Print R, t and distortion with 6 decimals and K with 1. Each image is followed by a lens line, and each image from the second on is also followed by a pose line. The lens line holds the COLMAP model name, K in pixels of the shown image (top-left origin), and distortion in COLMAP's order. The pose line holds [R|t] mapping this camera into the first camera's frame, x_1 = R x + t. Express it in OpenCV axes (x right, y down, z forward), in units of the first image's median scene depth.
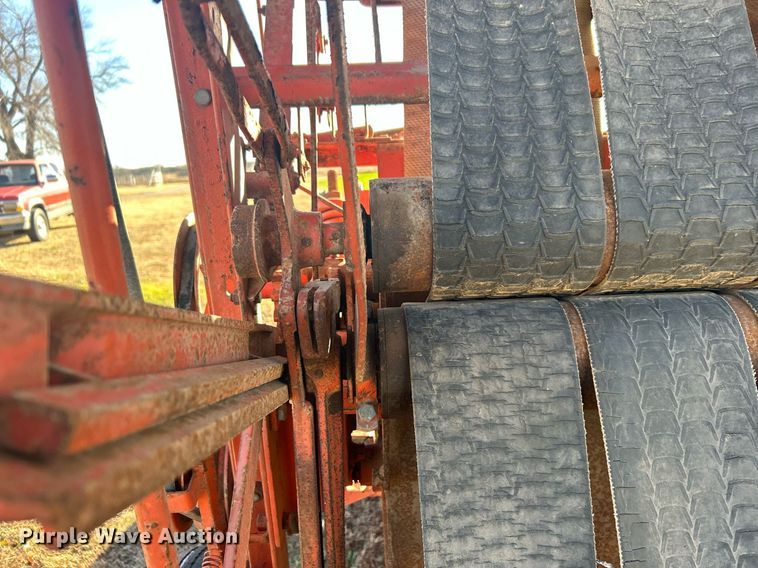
lens RADIAL K [[571.7, 0, 379.0], [0, 571.7, 284.0], [0, 0, 1]] dist [0.006257, -0.009180]
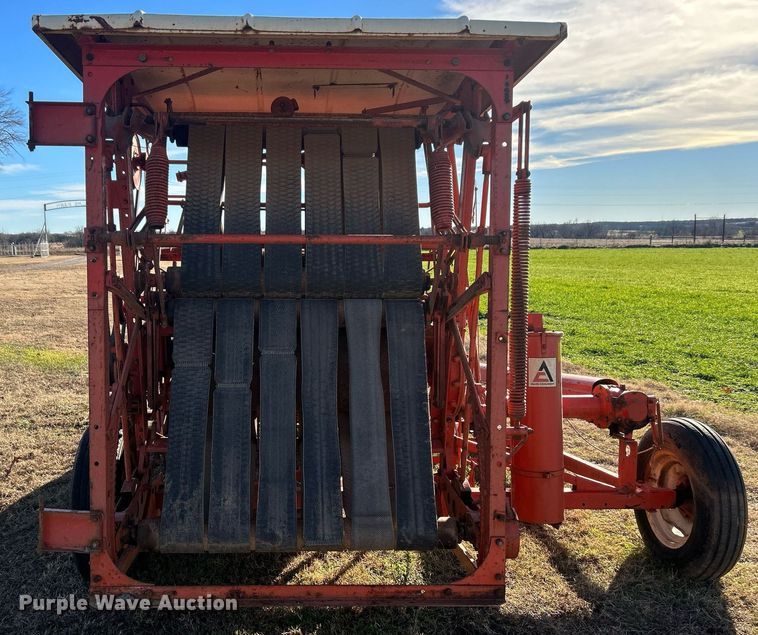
lens RADIAL K [[698.4, 0, 310.0], [0, 698.4, 342.2], [0, 0, 1]] dist [0.031921, -0.008905]
pose [[0.999346, 0.035632, 0.006226, 1.045235], [-0.035179, 0.997464, -0.061864, 0.668523], [-0.008415, 0.061605, 0.998065, -4.219234]]
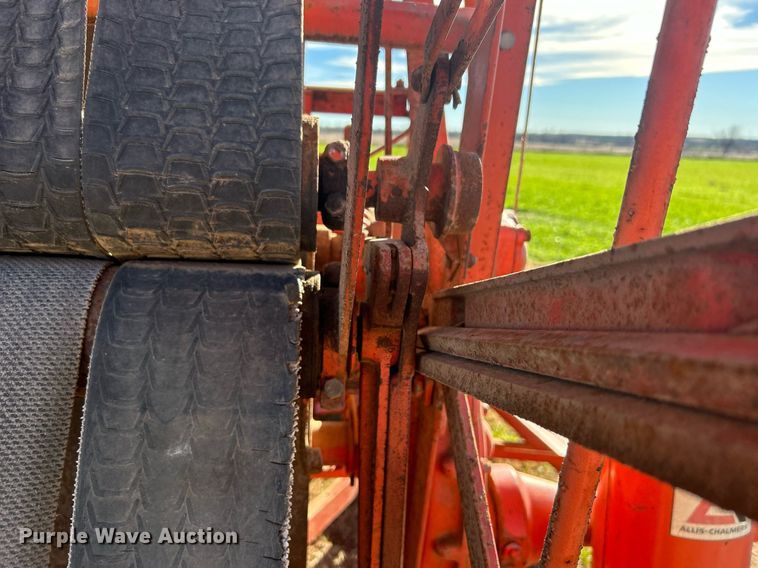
lens RADIAL K [[571.7, 0, 379.0], [0, 571.7, 284.0], [0, 0, 1]] dist [0.006257, -0.009180]
pose [[0.993126, 0.067610, 0.095547, 1.956196], [-0.071918, 0.996510, 0.042383, -0.052910], [-0.092348, -0.048963, 0.994522, 0.203226]]
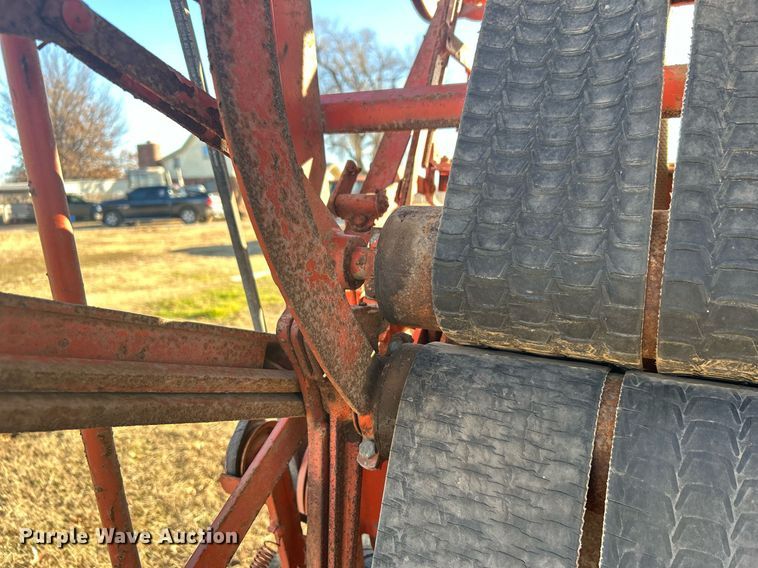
lens RADIAL K [[578.3, 0, 379.0], [0, 578.3, 284.0], [0, 0, 1]] dist [-0.004930, -0.001950]
pose [[0.861818, 0.120252, -0.492757, 0.456215], [-0.139305, 0.990248, -0.001980, -0.049923], [0.487713, 0.070350, 0.870165, 0.162448]]
